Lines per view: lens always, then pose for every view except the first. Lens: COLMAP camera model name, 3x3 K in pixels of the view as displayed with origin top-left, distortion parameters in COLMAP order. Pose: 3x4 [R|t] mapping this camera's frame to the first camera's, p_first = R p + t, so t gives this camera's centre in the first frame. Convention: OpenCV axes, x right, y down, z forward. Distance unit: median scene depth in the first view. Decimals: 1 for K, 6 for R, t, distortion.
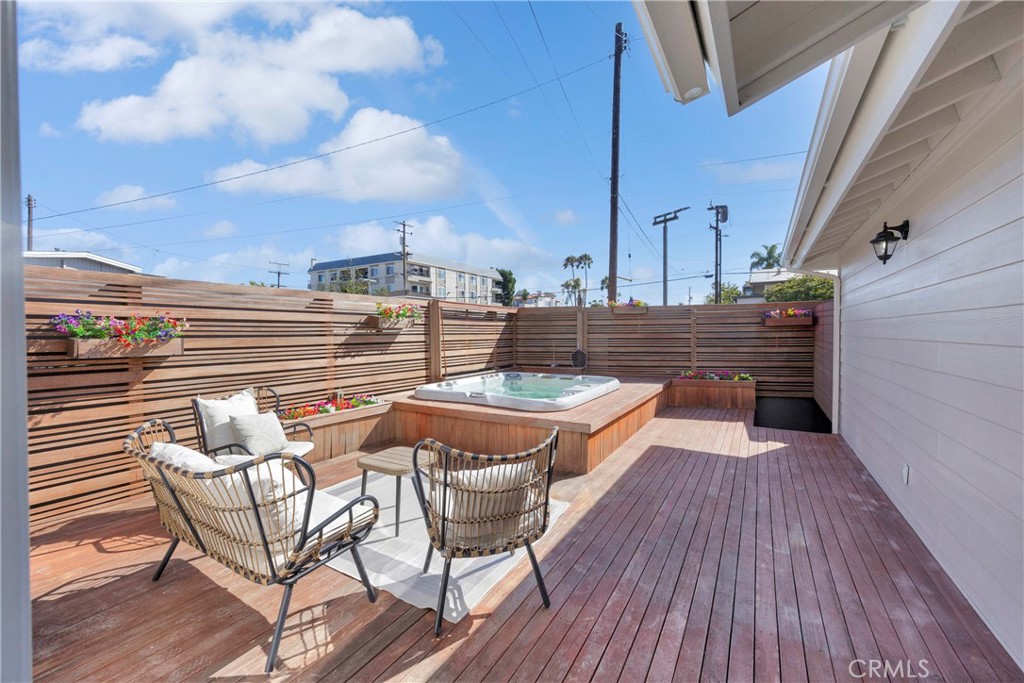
lens RADIAL K [[406.2, 0, 514.8], [0, 406.2, 340.1], [0, 0, 1]] dist [0.002086, 0.000133]
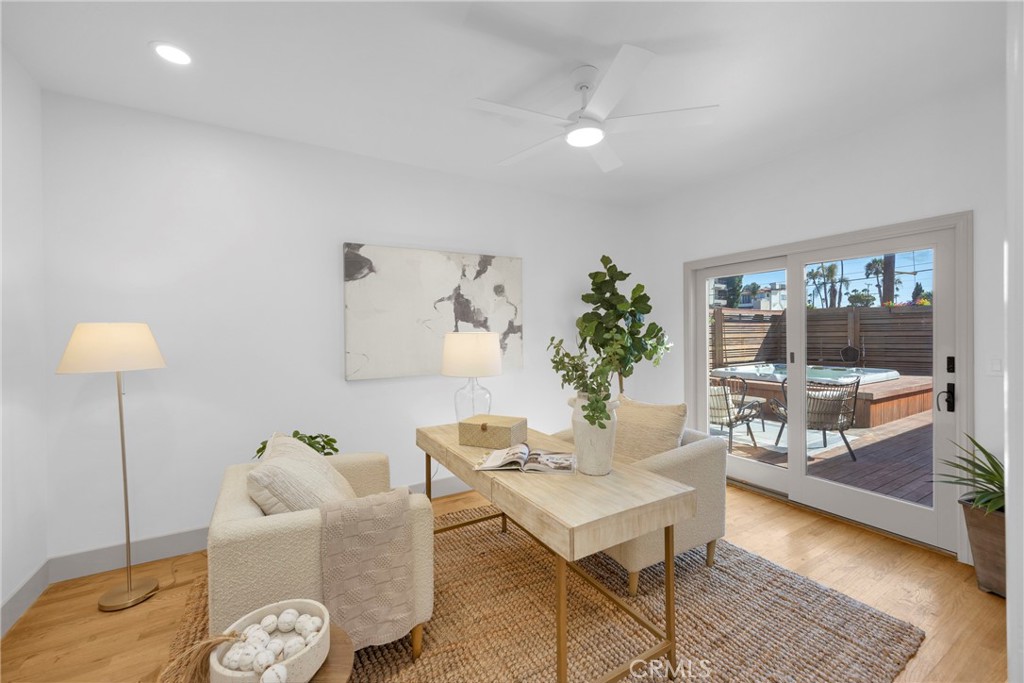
lens RADIAL K [[406.2, 0, 507.2], [0, 406.2, 336.1], [0, 0, 1]] dist [0.002086, 0.000133]
pose [[0.871462, -0.004921, -0.490438, -0.125108], [-0.000156, 0.999947, -0.010311, 0.008166], [0.490463, 0.009062, 0.871415, -0.478683]]
